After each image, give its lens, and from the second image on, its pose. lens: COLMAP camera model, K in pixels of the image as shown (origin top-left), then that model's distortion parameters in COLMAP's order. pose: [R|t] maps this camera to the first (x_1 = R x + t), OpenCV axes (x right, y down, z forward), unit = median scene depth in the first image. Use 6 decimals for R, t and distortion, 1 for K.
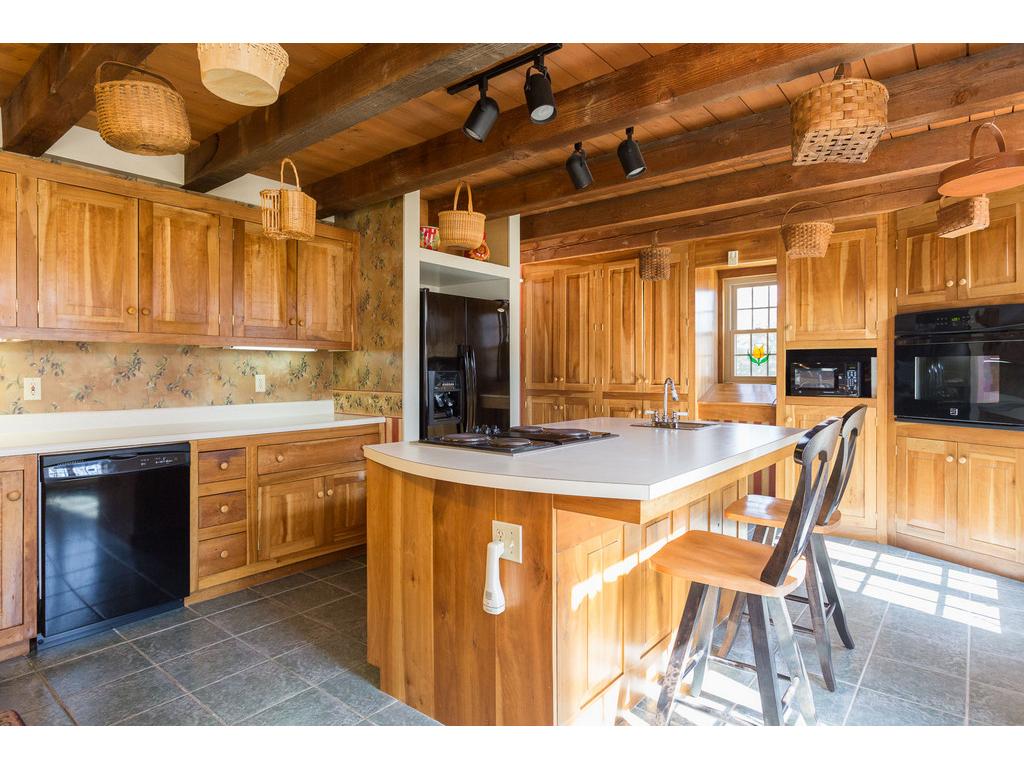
lens RADIAL K [[575.7, 0, 512.0], [0, 575.7, 384.0], [0, 0, 1]] dist [-0.002012, -0.000117]
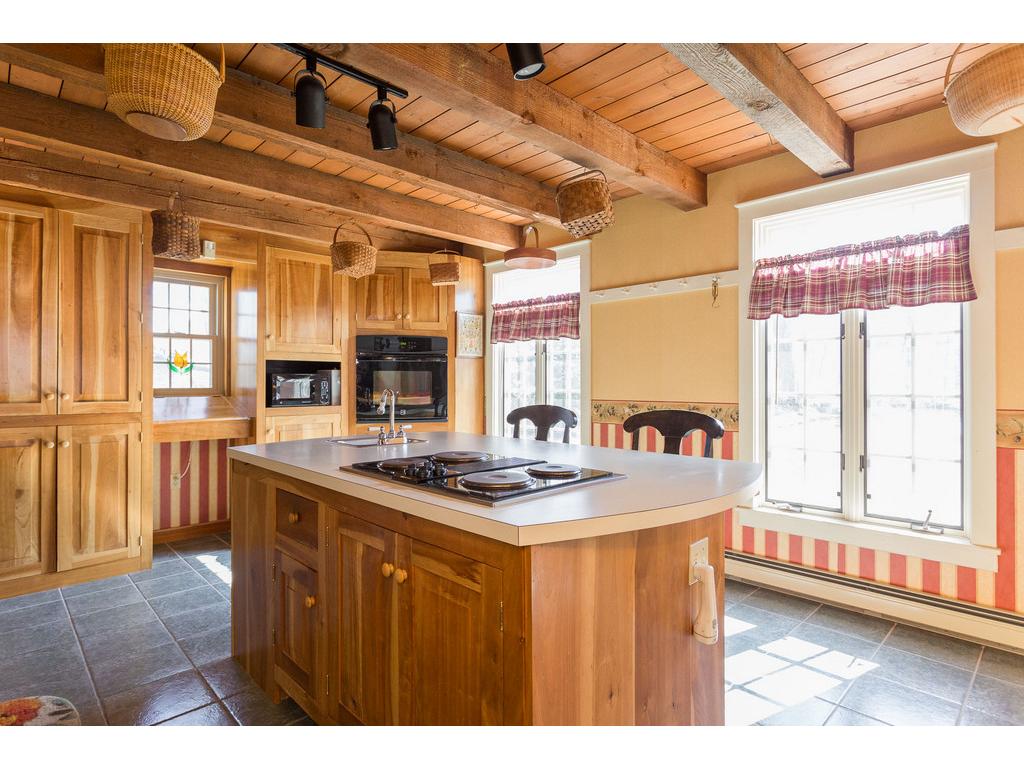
lens RADIAL K [[547.8, 0, 508.6], [0, 547.8, 379.8], [0, 0, 1]] dist [-0.003379, -0.000614]
pose [[0.118752, 0.004600, 0.992913, -0.429149], [0.023234, 0.999703, -0.007411, -0.010873], [-0.992652, 0.023950, 0.118610, 0.546877]]
